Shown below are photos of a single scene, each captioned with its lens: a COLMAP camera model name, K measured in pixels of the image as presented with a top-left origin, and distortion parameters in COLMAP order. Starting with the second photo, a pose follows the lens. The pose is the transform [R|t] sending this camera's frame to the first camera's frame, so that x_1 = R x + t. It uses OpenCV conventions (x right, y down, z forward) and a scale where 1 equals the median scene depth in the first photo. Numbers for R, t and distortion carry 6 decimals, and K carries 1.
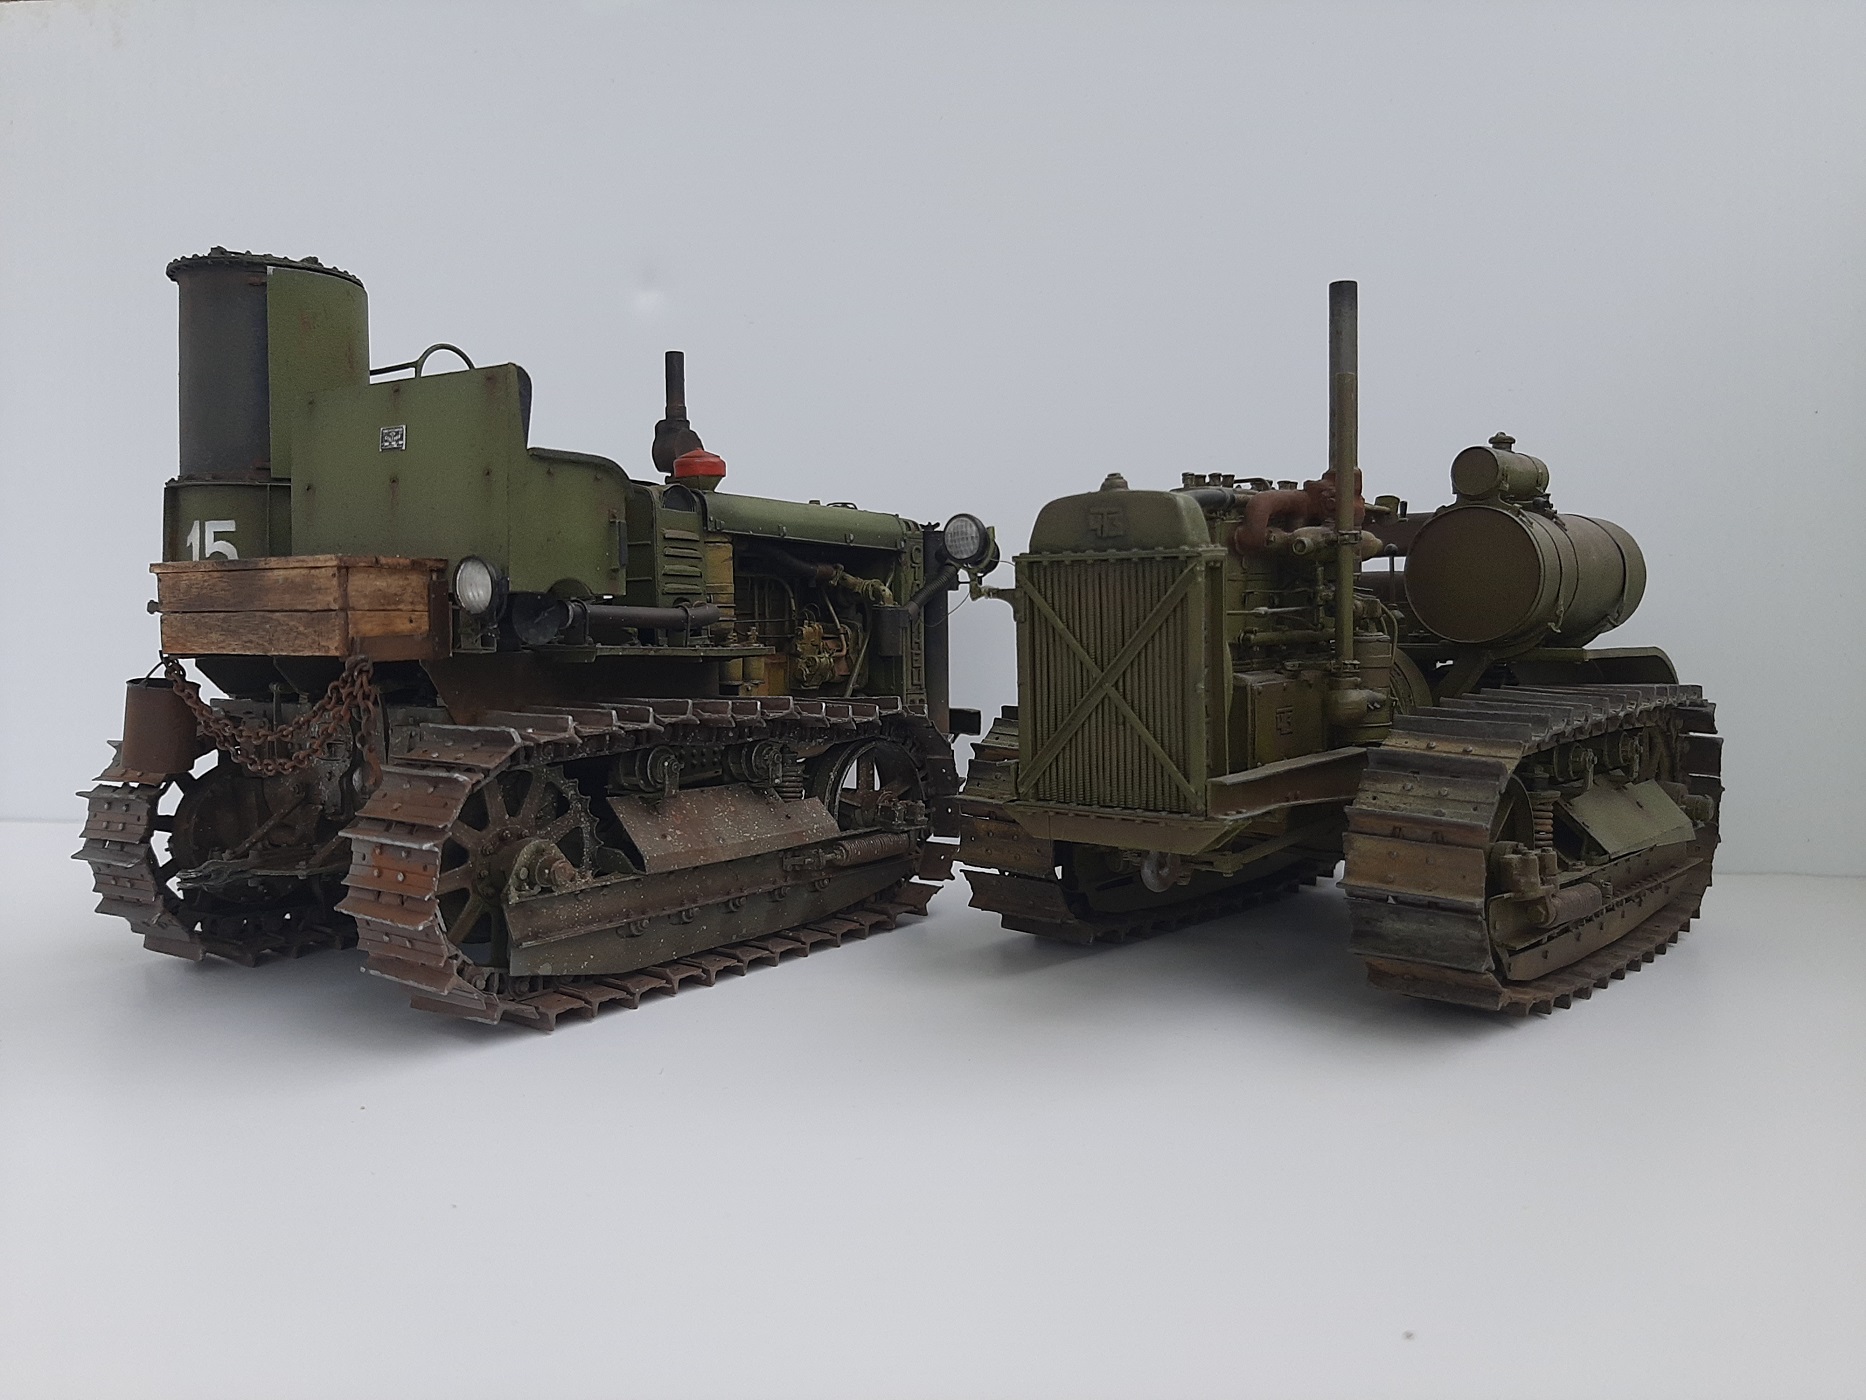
lens RADIAL K [[1487.1, 0, 948.7], [0, 1487.1, 676.0], [0, 0, 1]] dist [0.072452, -0.215935]
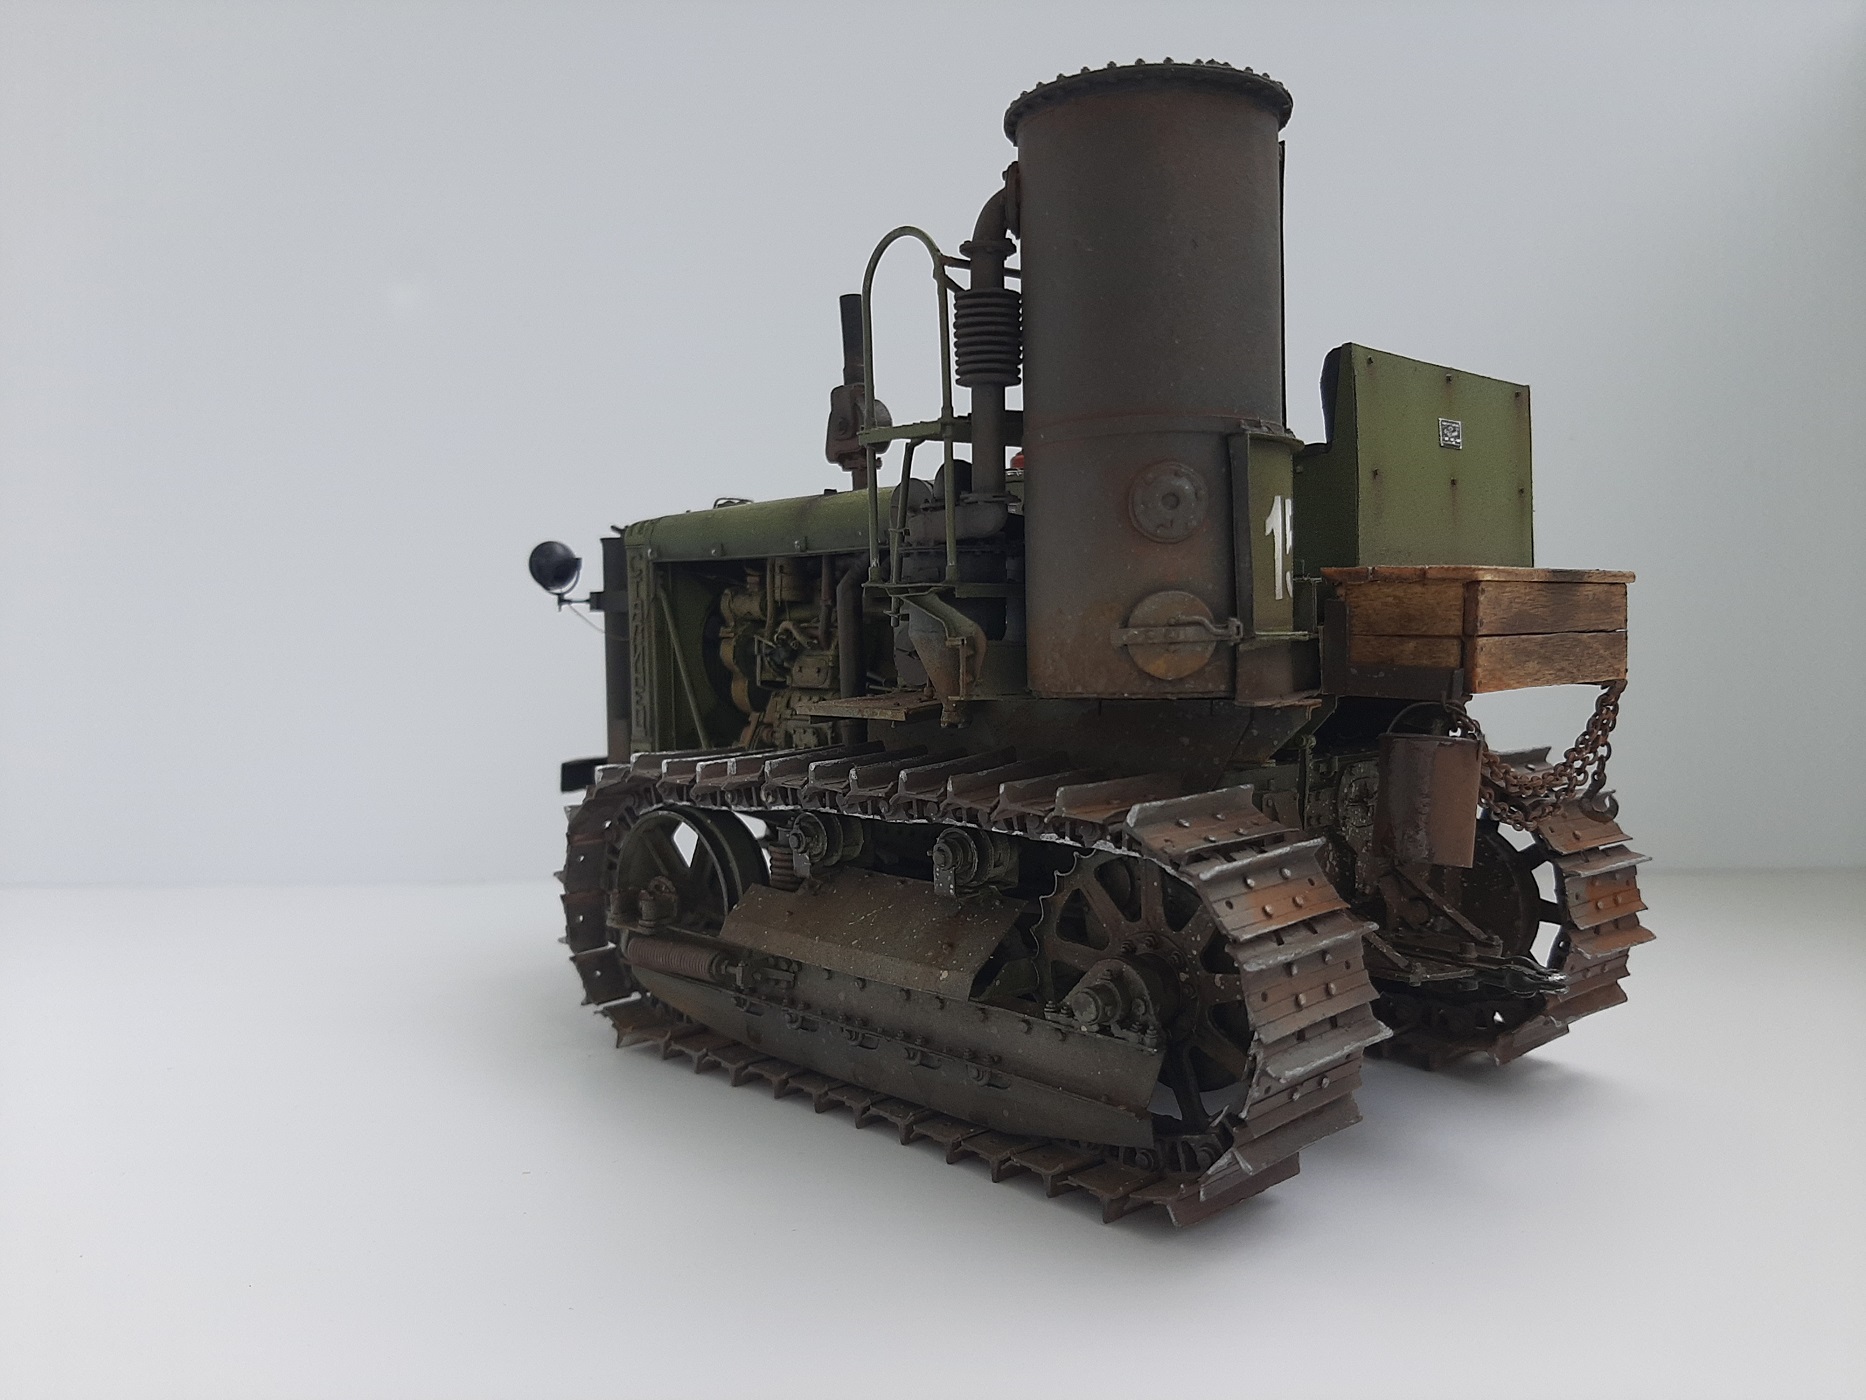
lens RADIAL K [[1487.1, 0, 934.5], [0, 1487.1, 687.2], [0, 0, 1]] dist [0.072452, -0.215935]
pose [[0.193994, -0.039350, 0.980213, -1.170547], [0.053565, 0.998129, 0.029468, -0.048845], [-0.979539, 0.046788, 0.195739, 1.027831]]
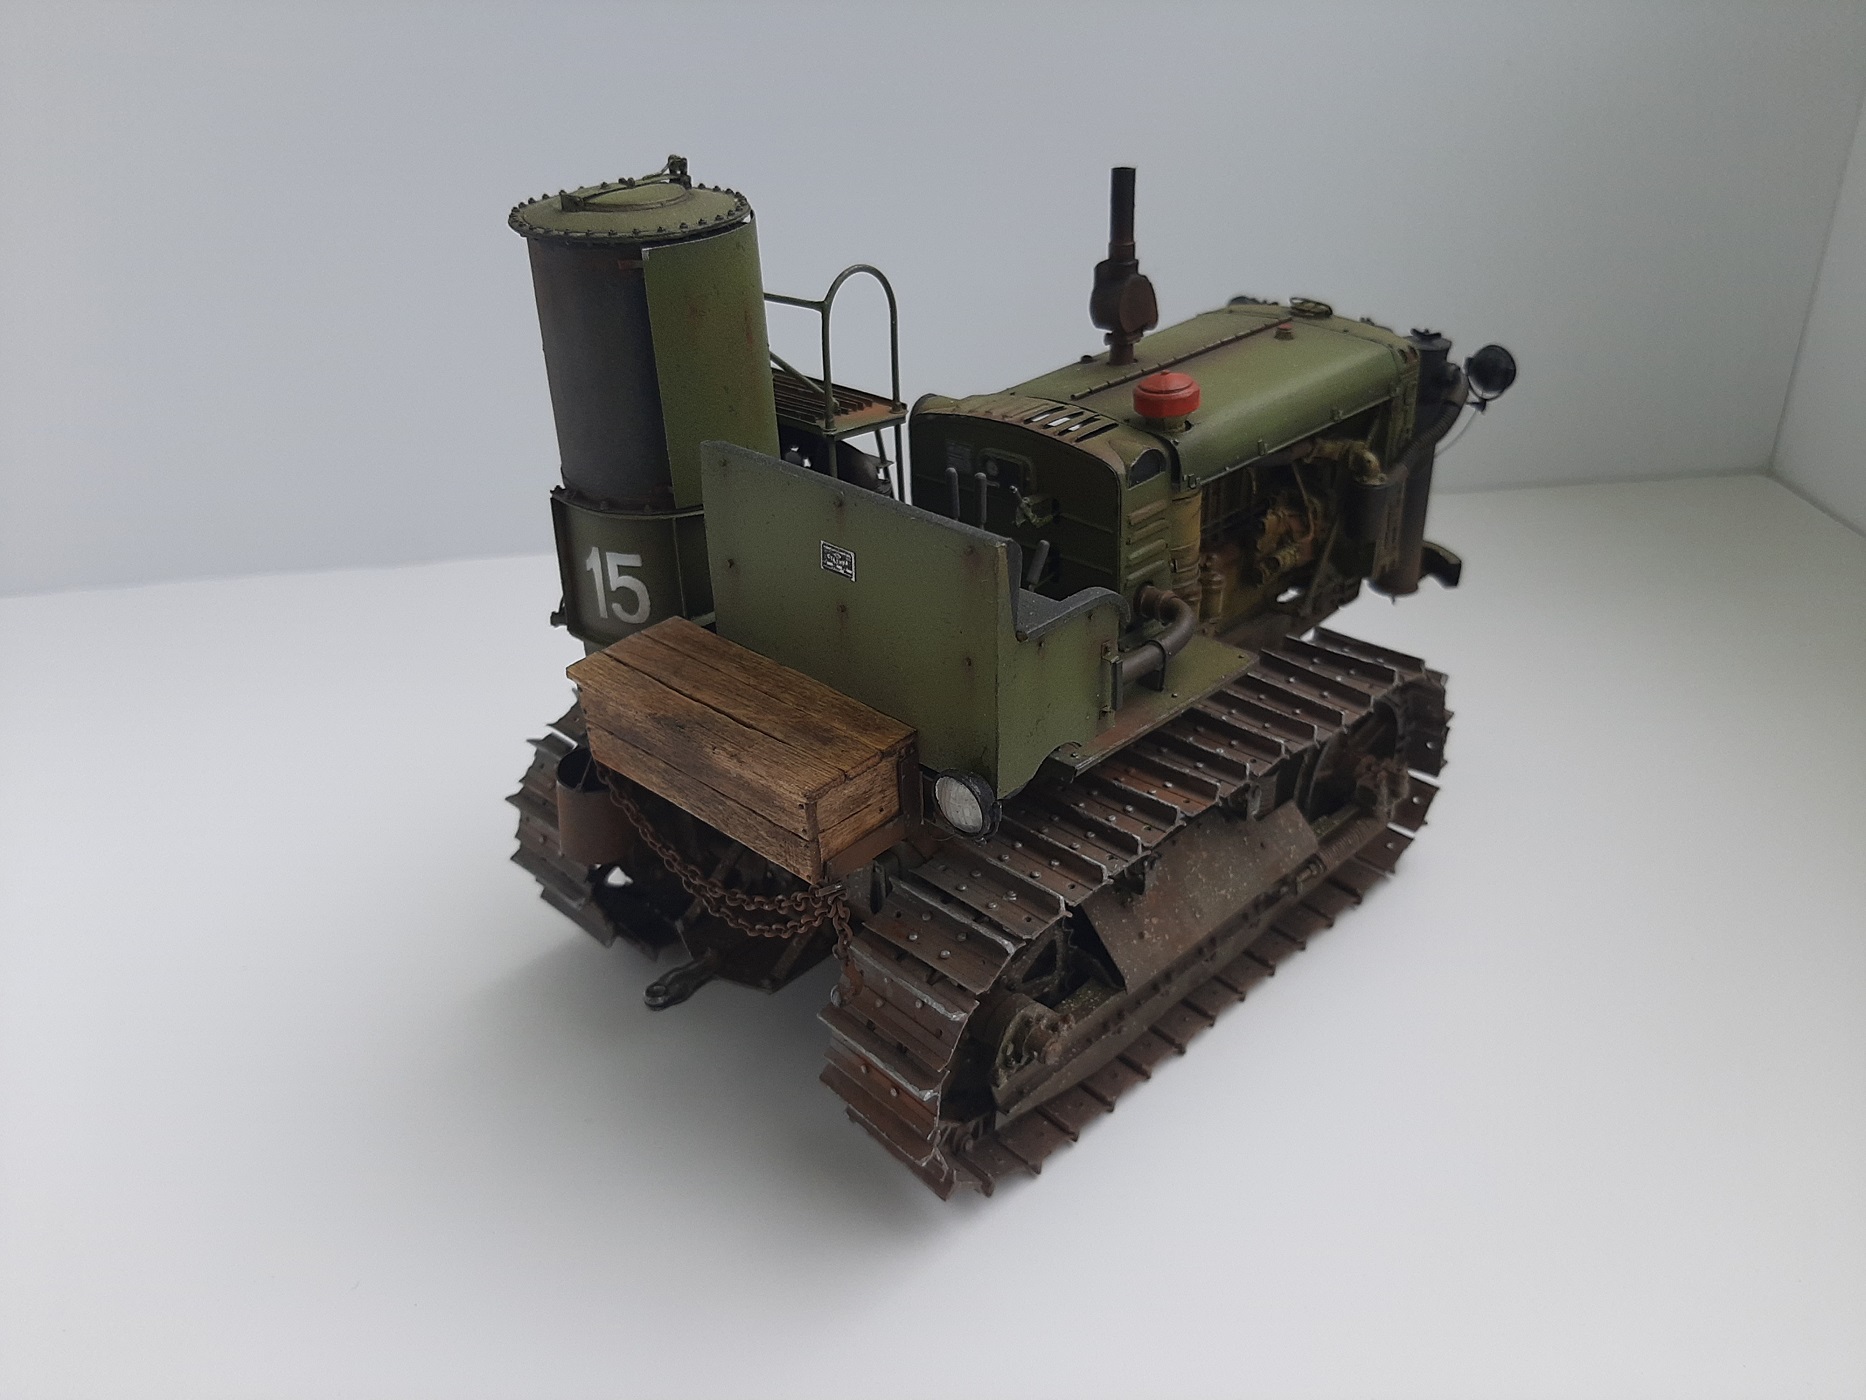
lens RADIAL K [[1487.1, 0, 924.5], [0, 1487.1, 685.5], [0, 0, 1]] dist [0.072452, -0.215935]
pose [[0.981967, 0.066553, -0.176949, -0.166022], [0.022879, 0.887271, 0.460680, -0.421837], [0.187661, -0.456421, 0.869749, 0.265116]]
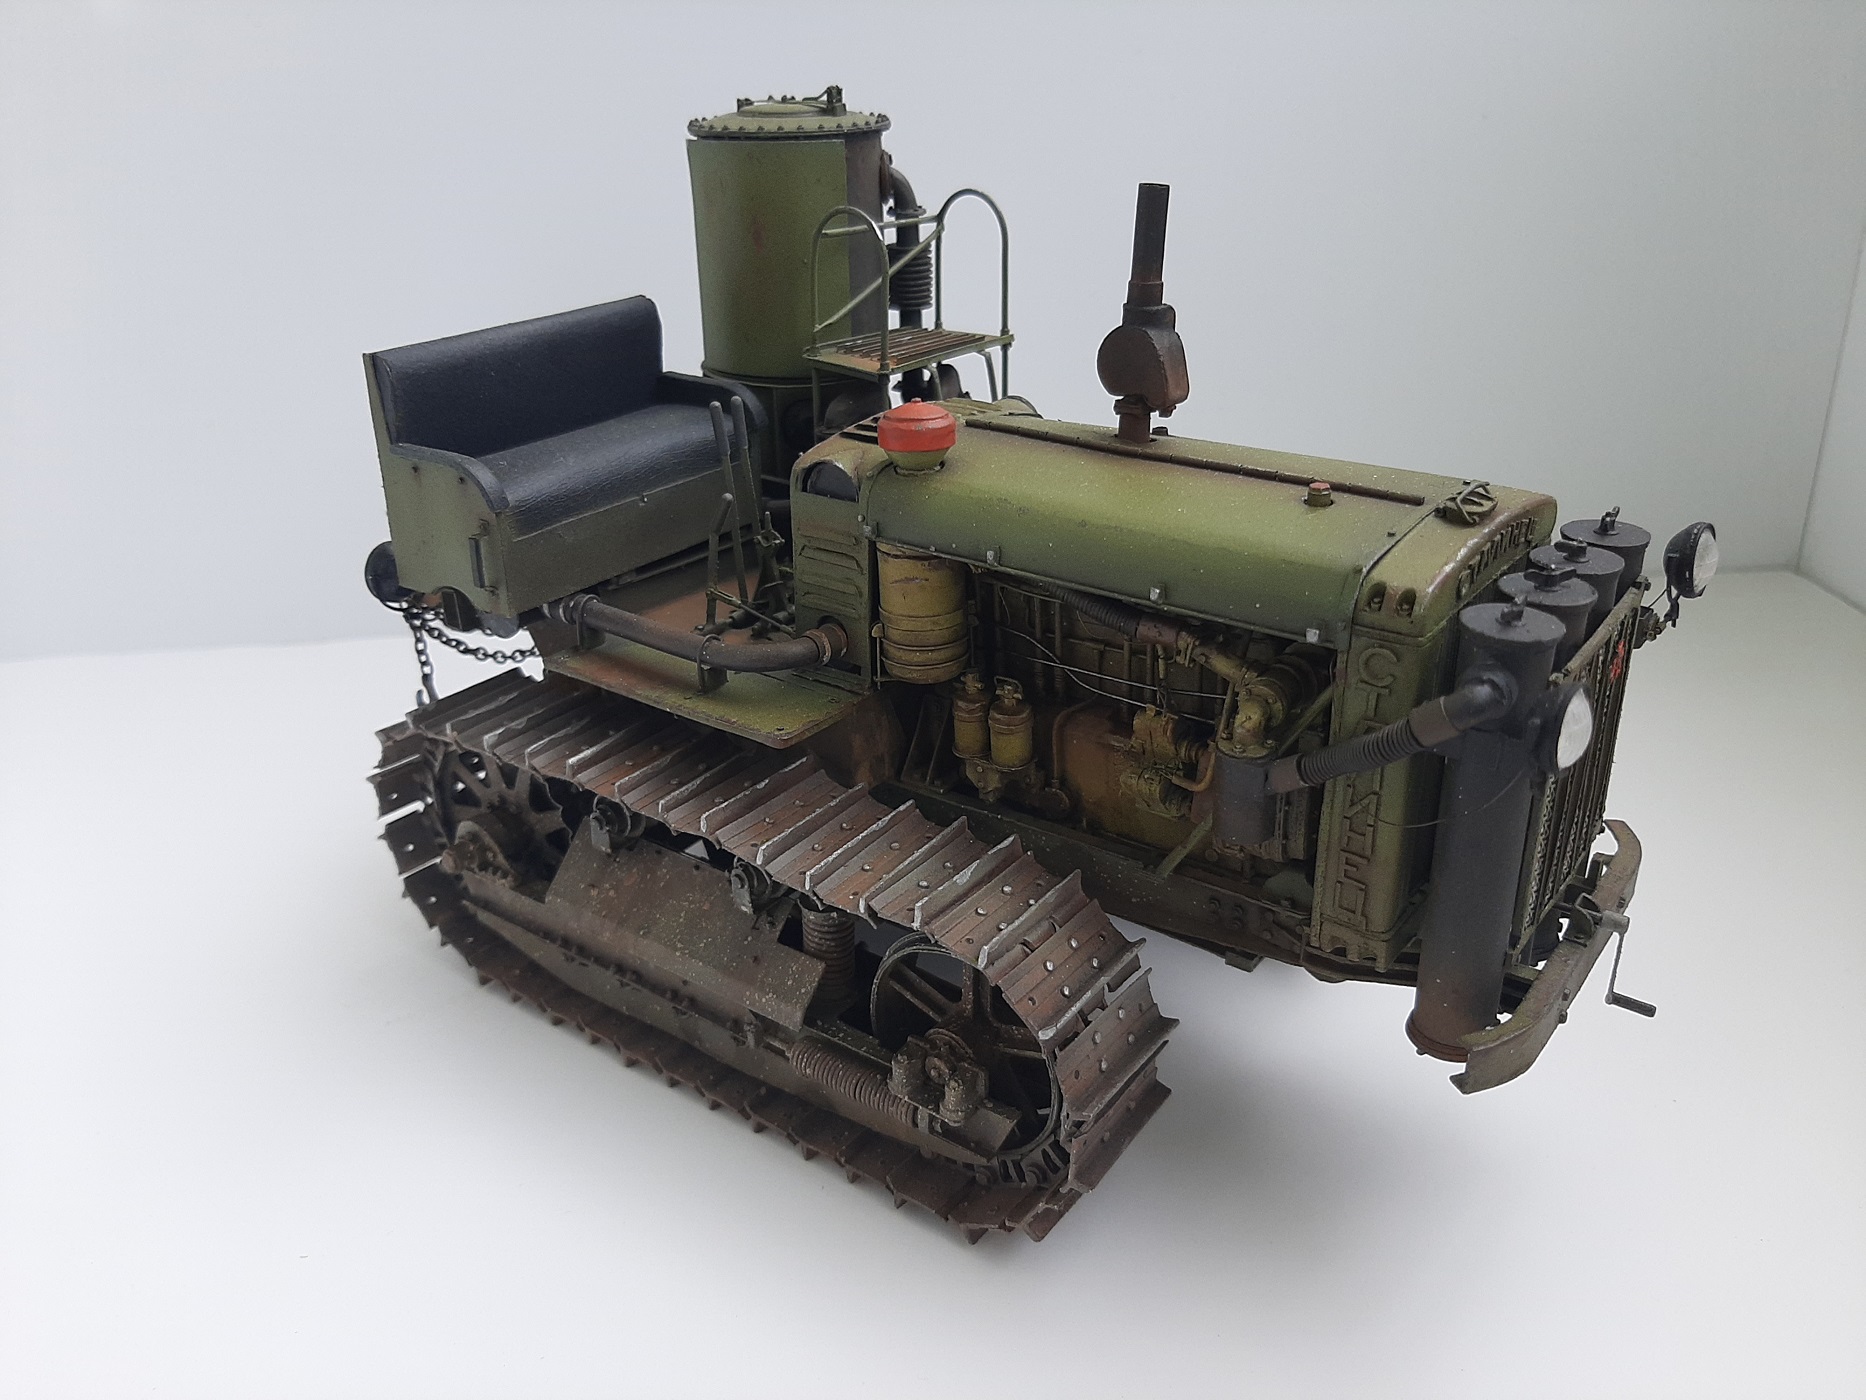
lens RADIAL K [[1487.1, 0, 949.1], [0, 1487.1, 687.3], [0, 0, 1]] dist [0.072452, -0.215935]
pose [[-0.026451, 0.410699, -0.911387, 0.527430], [-0.019646, 0.911317, 0.411237, -0.347028], [0.999457, 0.028782, -0.016037, 1.181856]]
